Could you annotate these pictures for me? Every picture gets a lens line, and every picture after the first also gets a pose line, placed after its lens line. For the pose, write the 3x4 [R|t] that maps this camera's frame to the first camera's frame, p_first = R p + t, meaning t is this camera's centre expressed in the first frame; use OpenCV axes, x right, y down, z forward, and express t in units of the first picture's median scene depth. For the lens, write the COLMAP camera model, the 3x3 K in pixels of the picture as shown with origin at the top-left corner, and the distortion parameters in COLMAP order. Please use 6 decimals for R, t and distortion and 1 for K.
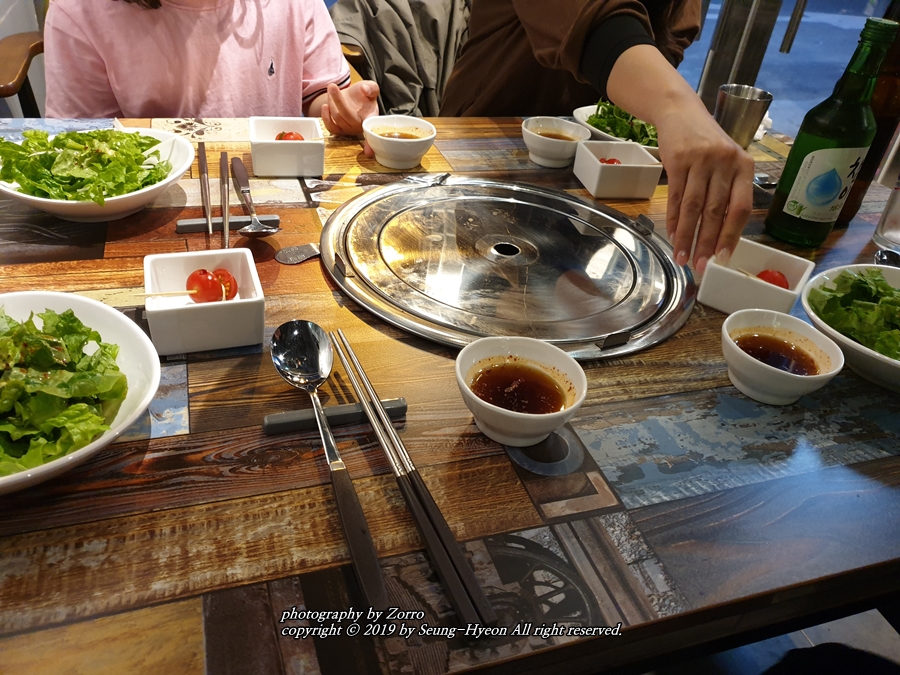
lens RADIAL K [[686.9, 0, 450.0], [0, 686.9, 337.5], [0, 0, 1]] dist [-0.001590, 0.049977]
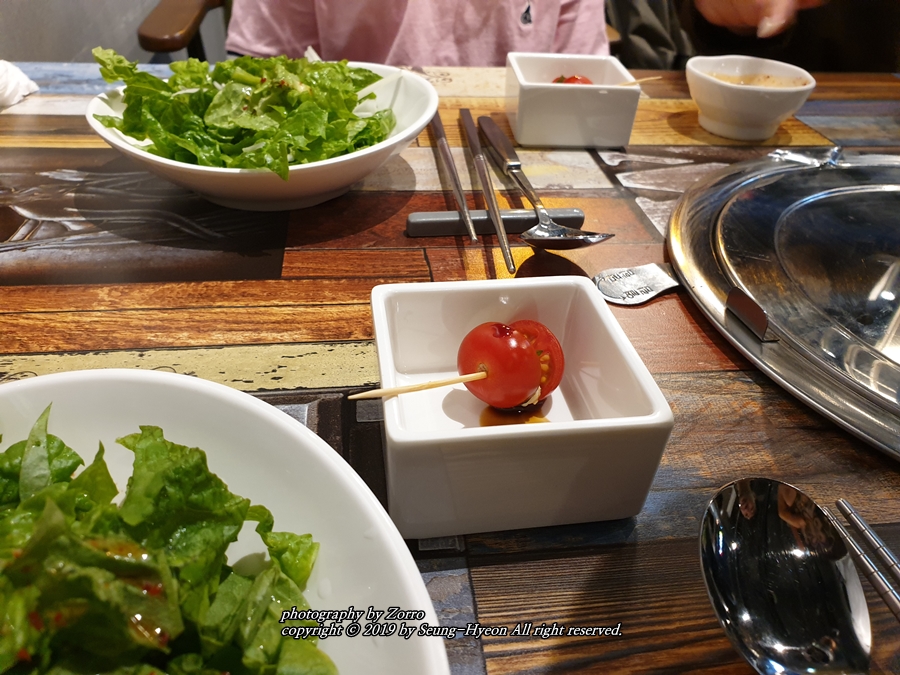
lens RADIAL K [[661.0, 0, 450.0], [0, 661.0, 337.5], [0, 0, 1]] dist [0.149017, -0.334321]
pose [[0.980429, 0.063254, -0.186436, -0.261767], [-0.065170, 0.997866, -0.004159, -0.071835], [0.185775, 0.016228, 0.982458, 0.492803]]
